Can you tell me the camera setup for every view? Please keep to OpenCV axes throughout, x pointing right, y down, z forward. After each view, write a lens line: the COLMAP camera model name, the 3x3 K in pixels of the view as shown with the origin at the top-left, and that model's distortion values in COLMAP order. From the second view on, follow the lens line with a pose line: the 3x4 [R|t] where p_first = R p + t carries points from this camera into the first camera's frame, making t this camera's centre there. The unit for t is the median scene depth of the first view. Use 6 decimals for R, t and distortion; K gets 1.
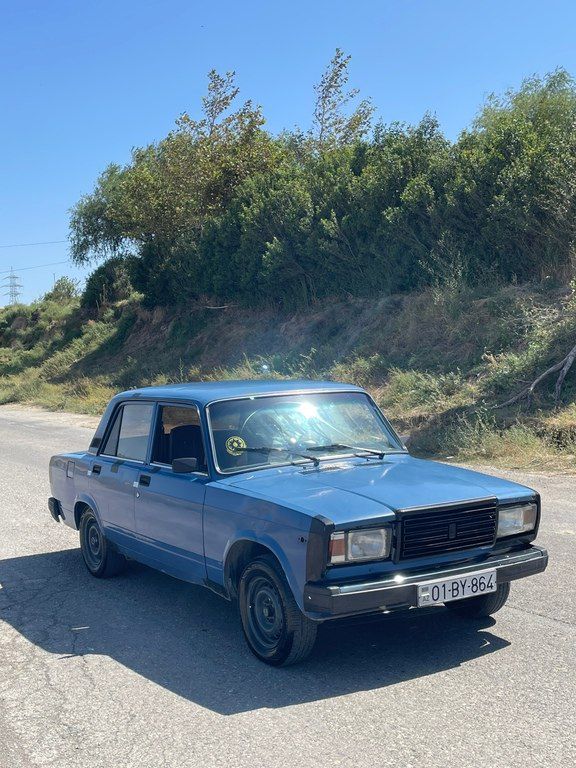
lens RADIAL K [[933.1, 0, 288.0], [0, 933.1, 384.0], [0, 0, 1]] dist [0.090162, -0.048710]
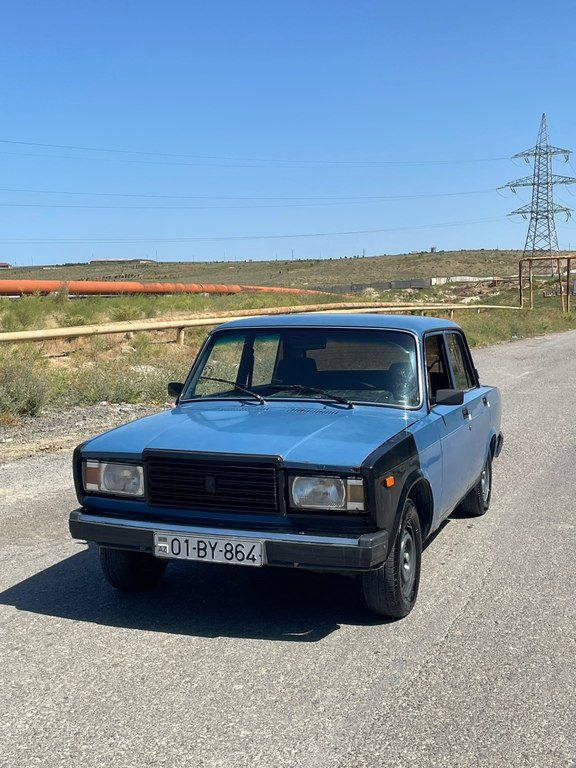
lens RADIAL K [[1033.3, 0, 288.0], [0, 1033.3, 384.0], [0, 0, 1]] dist [0.147345, -0.341665]
pose [[0.623292, 0.097321, -0.775909, 0.973415], [-0.050768, 0.995168, 0.084041, -0.021922], [0.780339, -0.012991, 0.625222, 0.457964]]
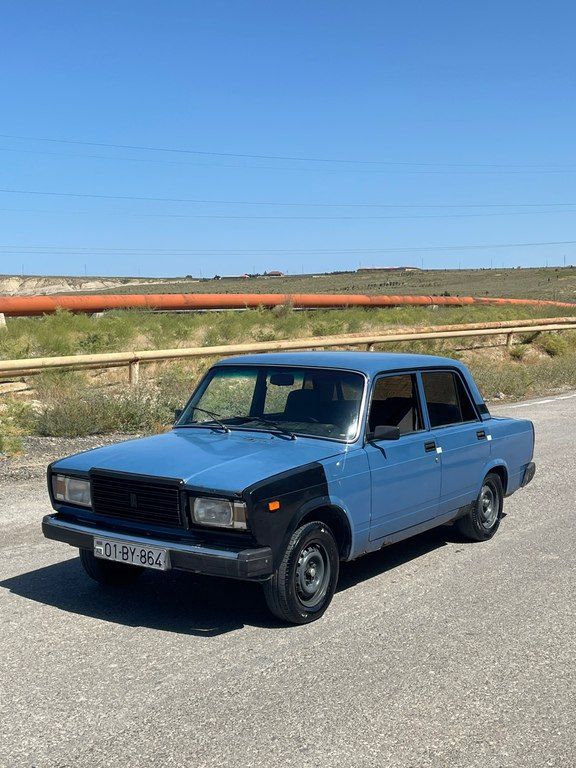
lens RADIAL K [[1033.3, 0, 288.0], [0, 1033.3, 384.0], [0, 0, 1]] dist [0.147345, -0.341665]
pose [[0.406477, 0.106122, -0.907477, 1.316144], [-0.057031, 0.994242, 0.090723, -0.092284], [0.911879, 0.014877, 0.410189, 0.682510]]
